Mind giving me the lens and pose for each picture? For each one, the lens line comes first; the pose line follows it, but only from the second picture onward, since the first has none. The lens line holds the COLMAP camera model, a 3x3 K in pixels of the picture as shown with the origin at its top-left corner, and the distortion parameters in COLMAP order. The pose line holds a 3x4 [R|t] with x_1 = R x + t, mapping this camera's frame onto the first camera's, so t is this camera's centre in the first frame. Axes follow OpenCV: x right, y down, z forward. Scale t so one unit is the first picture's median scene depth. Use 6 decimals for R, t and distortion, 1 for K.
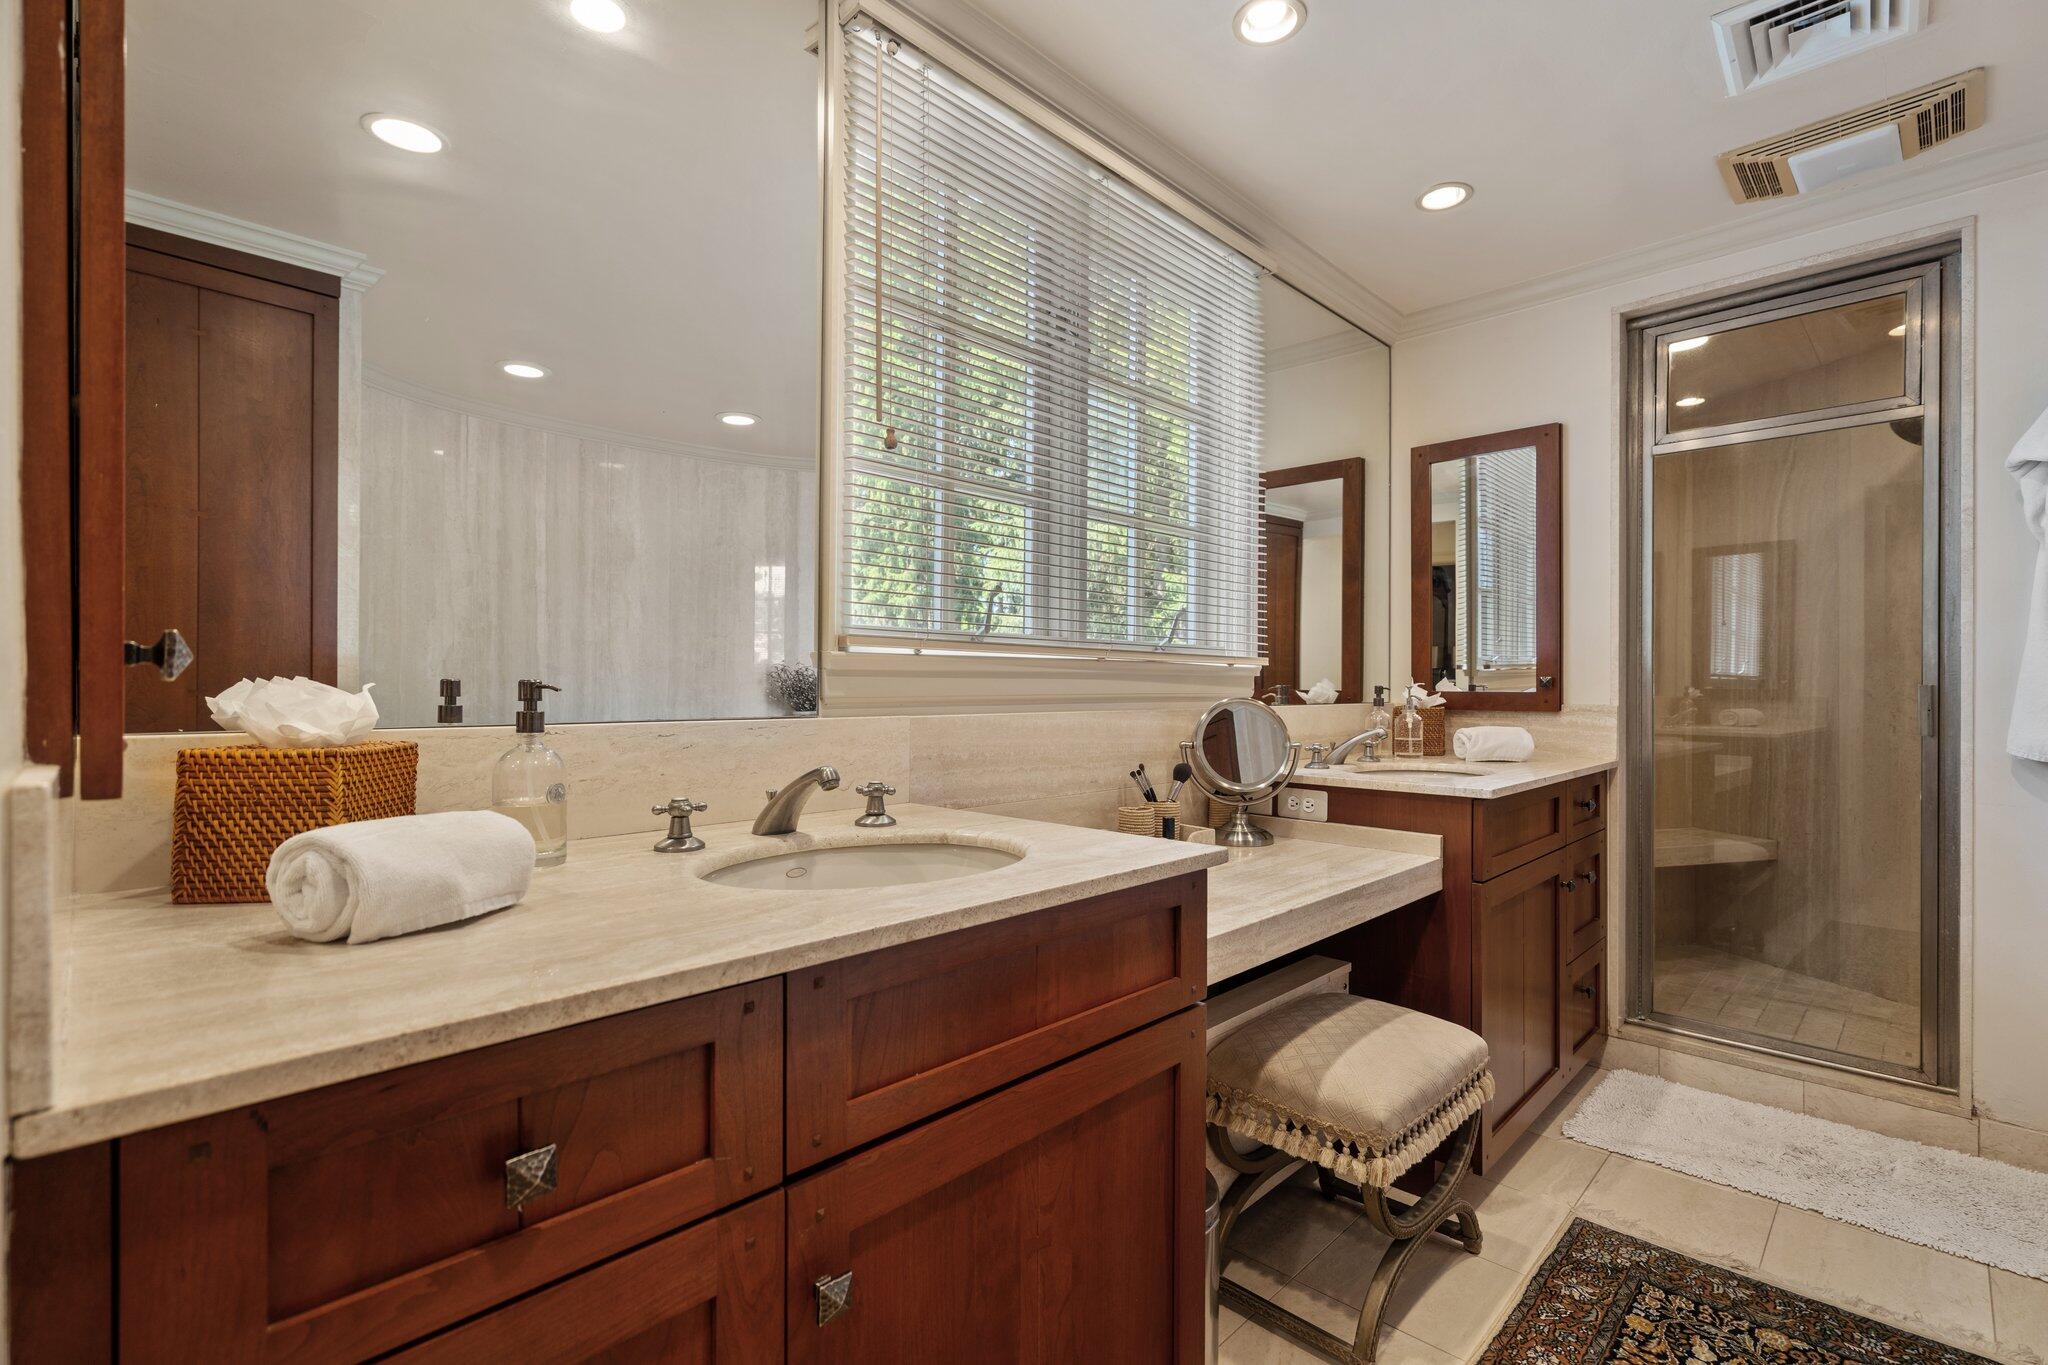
lens RADIAL K [[928.2, 0, 1031.0], [0, 928.2, 688.3], [0, 0, 1]] dist [-0.000652, 0.000304]
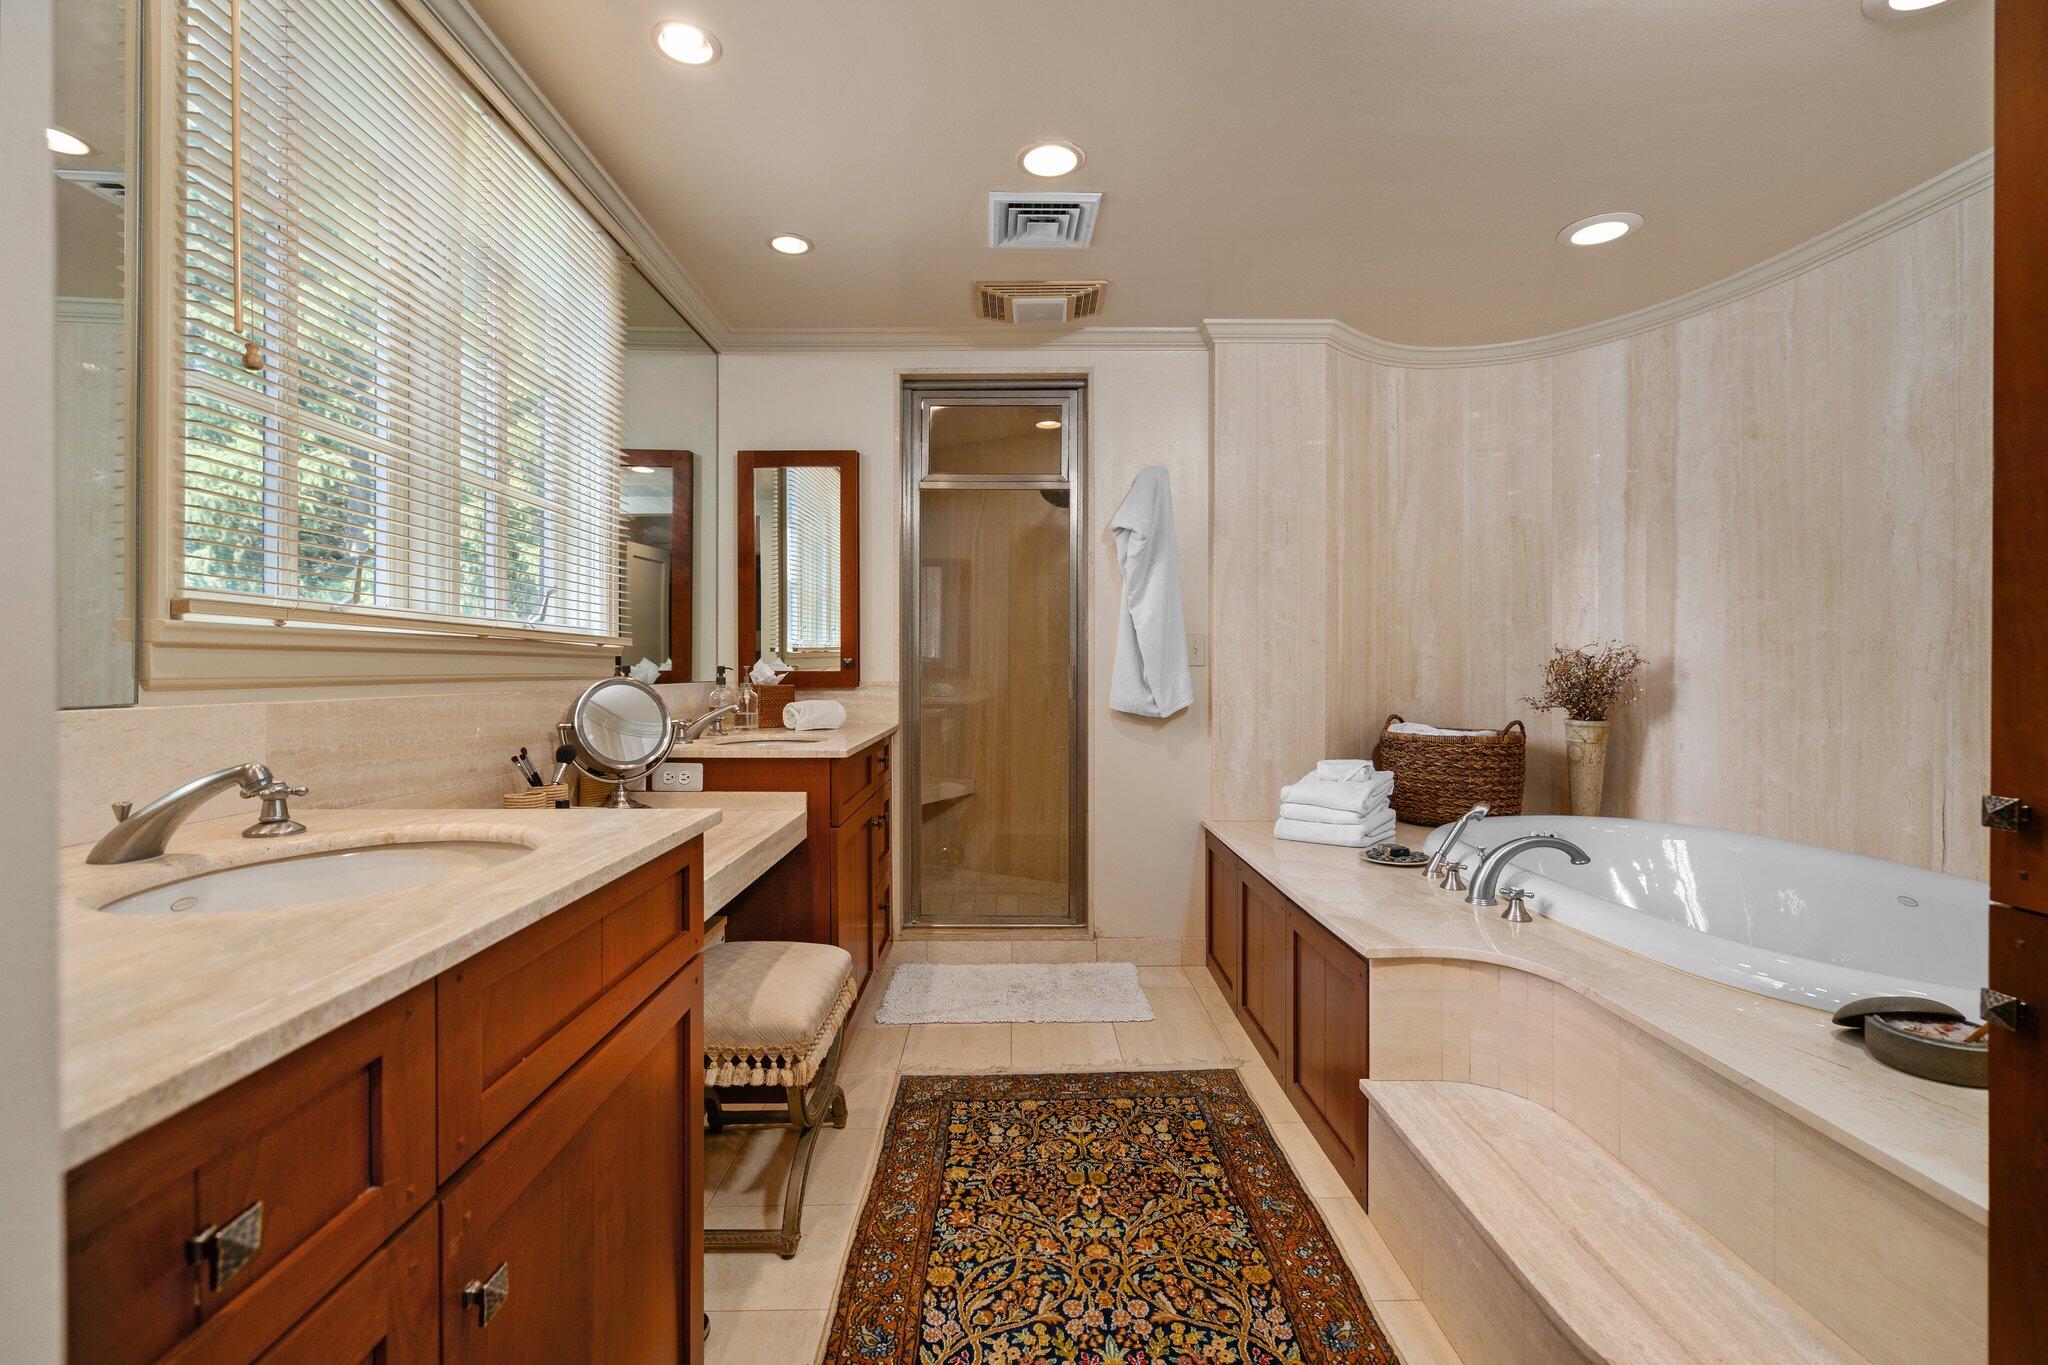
lens RADIAL K [[917.6, 0, 1024.3], [0, 917.6, 677.7], [0, 0, 1]] dist [-0.003037, 0.000250]
pose [[0.708833, -0.008772, 0.705322, -0.163896], [0.002542, 0.999948, 0.009881, 0.001824], [-0.705372, -0.005211, 0.708818, -0.022160]]
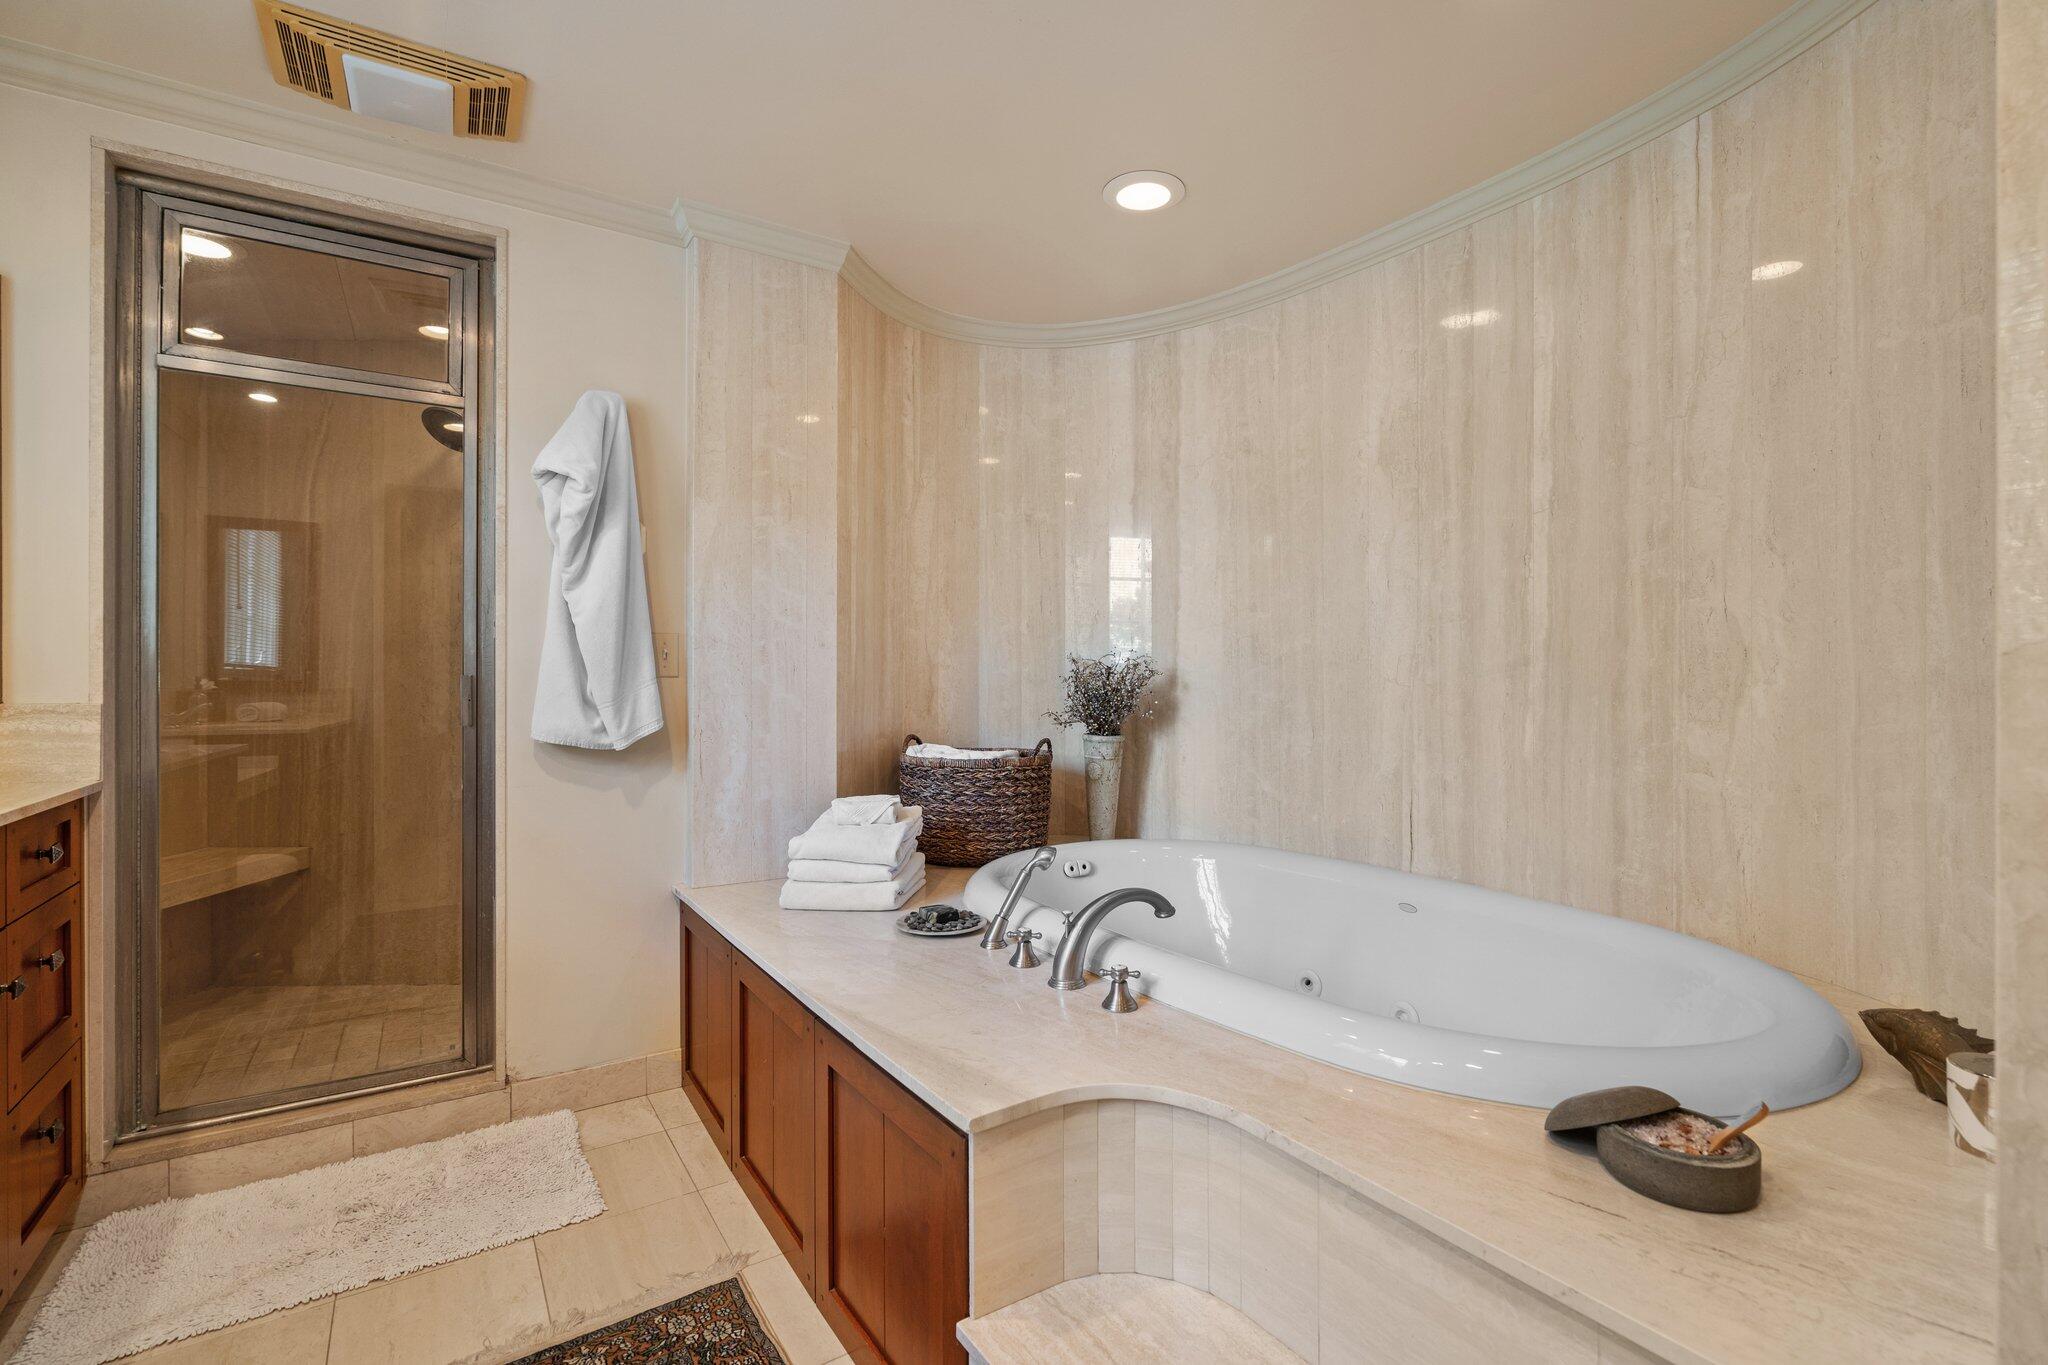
lens RADIAL K [[917.6, 0, 1024.3], [0, 917.6, 677.7], [0, 0, 1]] dist [-0.003037, 0.000250]
pose [[0.213147, 0.000017, 0.977020, 0.120613], [0.002014, 0.999998, -0.000457, 0.000676], [-0.977018, 0.002065, 0.213147, 0.196116]]
